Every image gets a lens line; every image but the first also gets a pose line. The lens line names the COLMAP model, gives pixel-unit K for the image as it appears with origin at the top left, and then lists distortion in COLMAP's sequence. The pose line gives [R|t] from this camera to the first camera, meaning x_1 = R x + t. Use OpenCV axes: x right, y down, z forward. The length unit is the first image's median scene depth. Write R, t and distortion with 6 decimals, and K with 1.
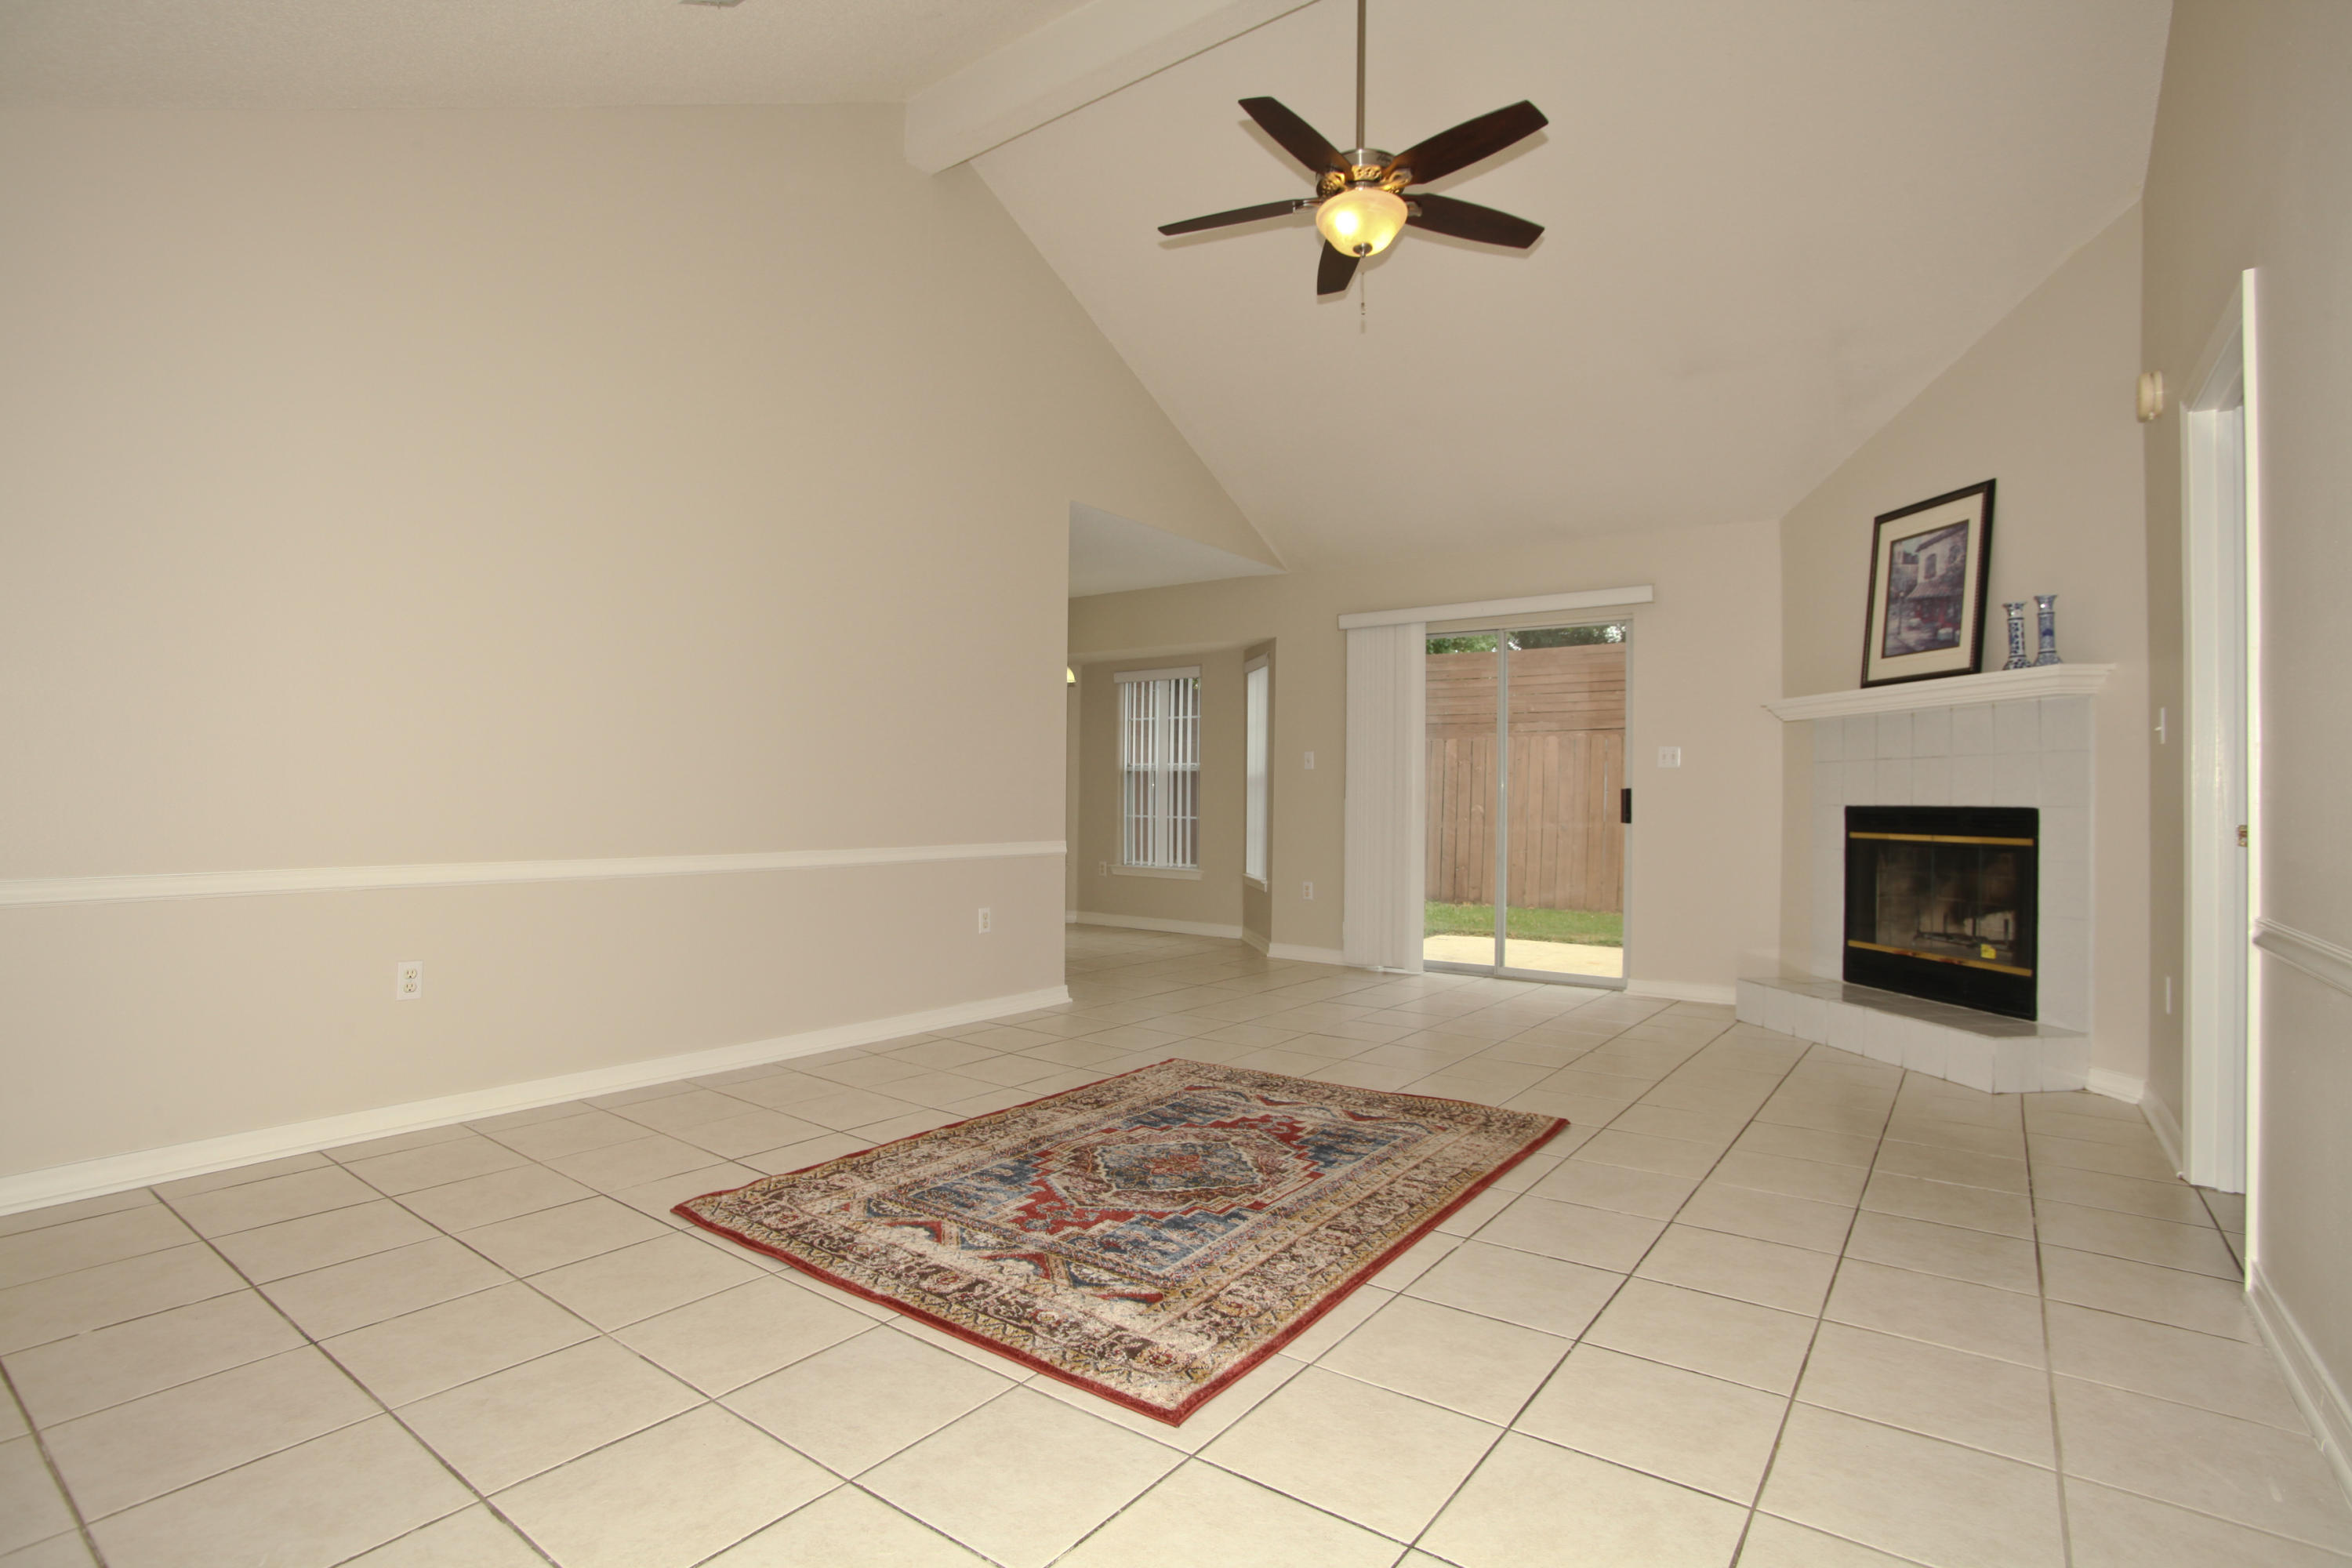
lens RADIAL K [[1140.7, 0, 1162.7], [0, 1140.7, 792.5], [0, 0, 1]] dist [-0.058712, 0.015462]
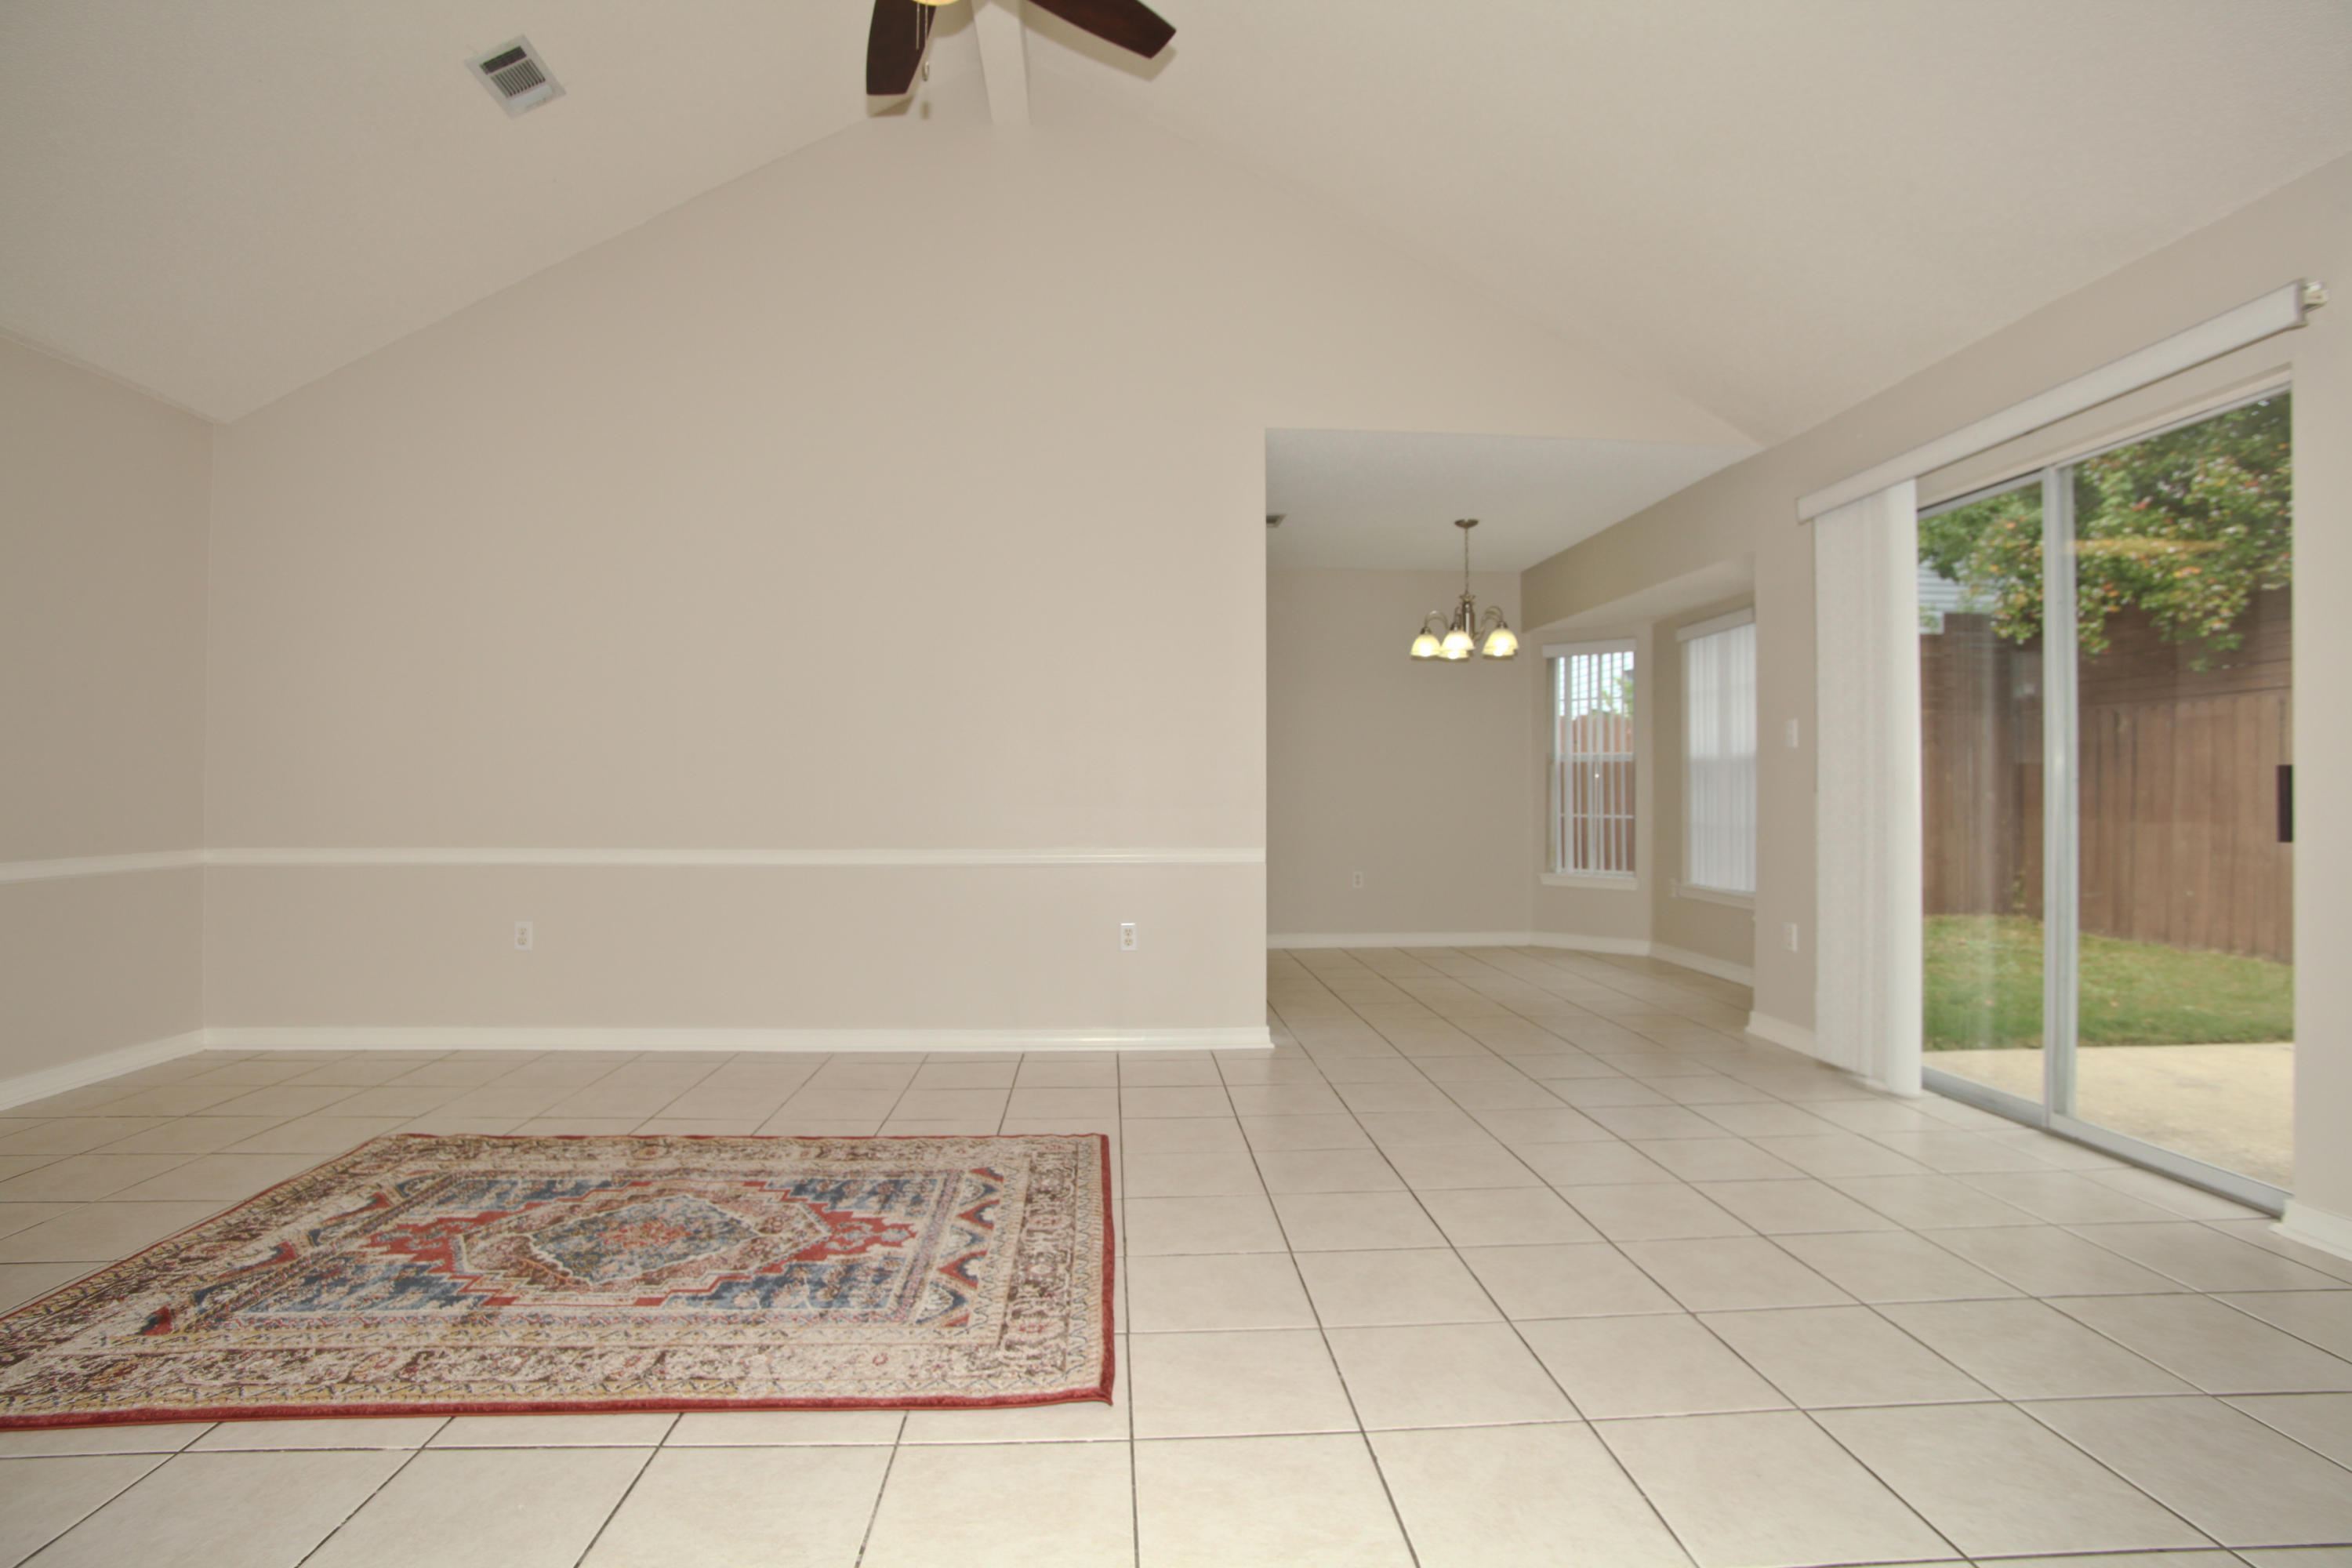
lens RADIAL K [[1140.7, 0, 1175.2], [0, 1140.7, 781.2], [0, 0, 1]] dist [-0.058712, 0.015462]
pose [[0.642928, -0.015895, -0.765762, 0.805402], [0.007382, 0.999867, -0.014557, 0.011196], [0.765891, 0.003706, 0.642960, 0.700108]]
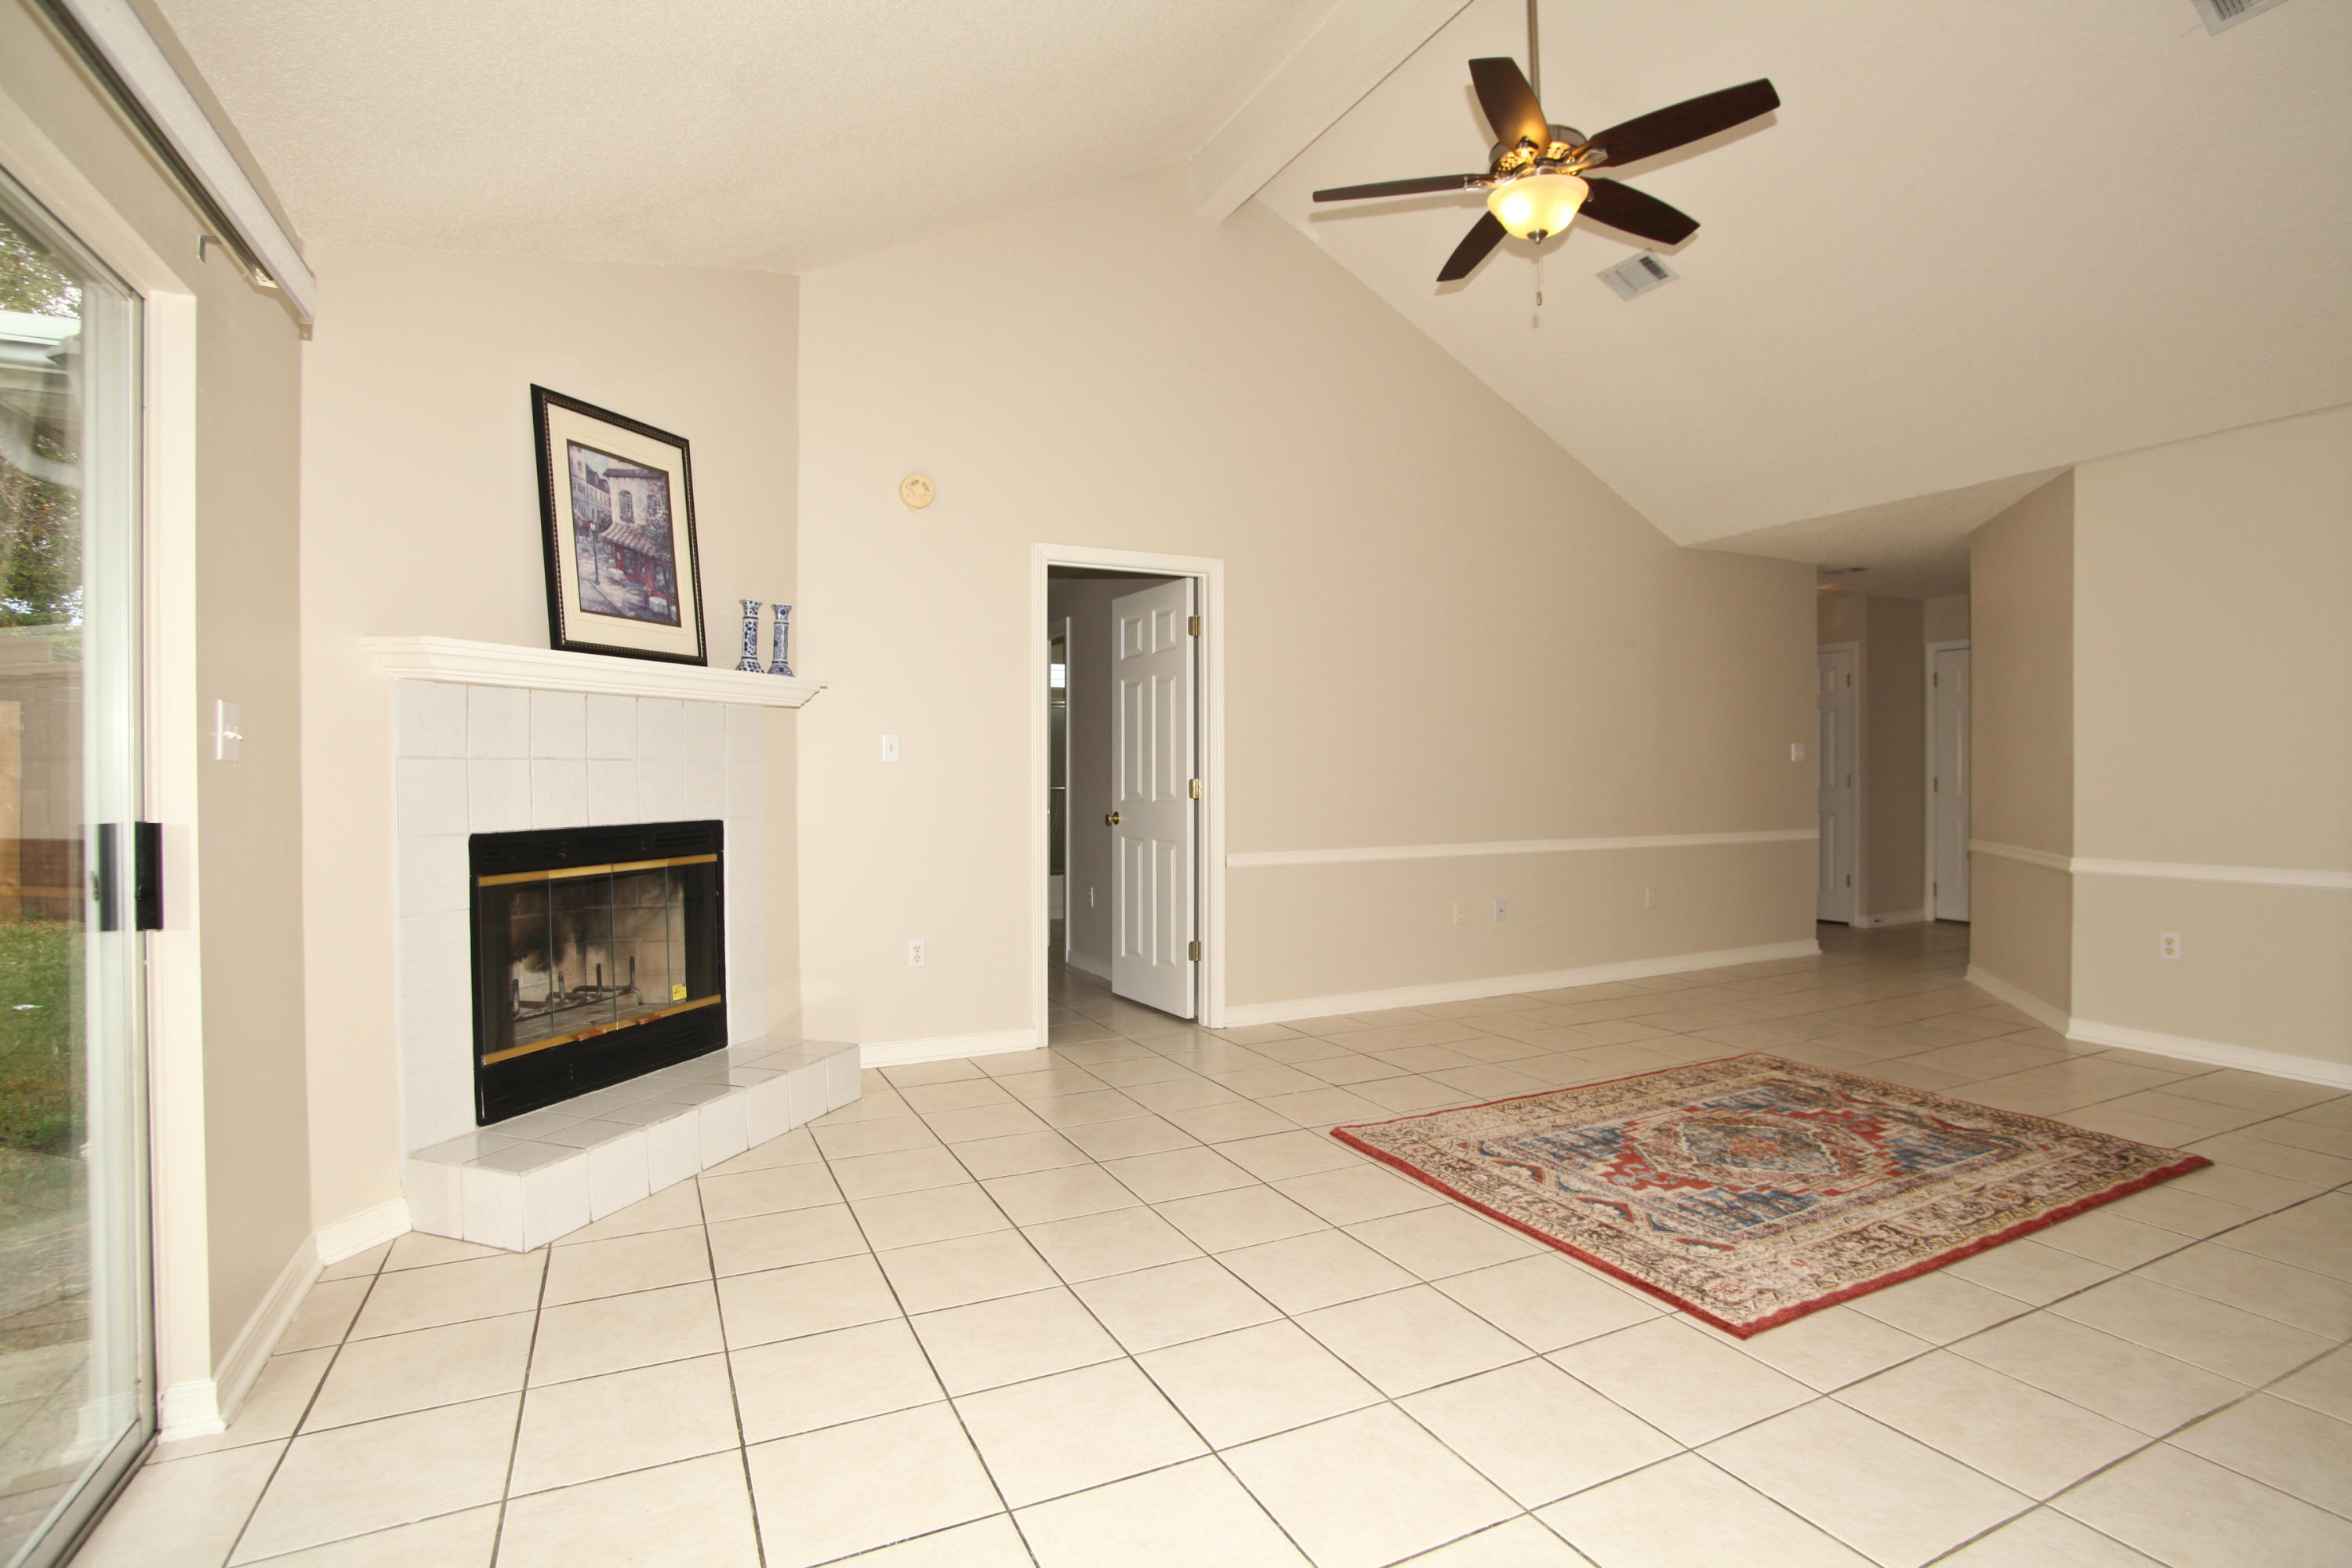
lens RADIAL K [[1140.7, 0, 1183.4], [0, 1140.7, 769.0], [0, 0, 1]] dist [-0.058712, 0.015462]
pose [[-0.890900, -0.003987, 0.454182, 0.012853], [-0.005478, 0.999983, -0.001965, -0.035543], [-0.454166, -0.004239, -0.890907, 2.030126]]
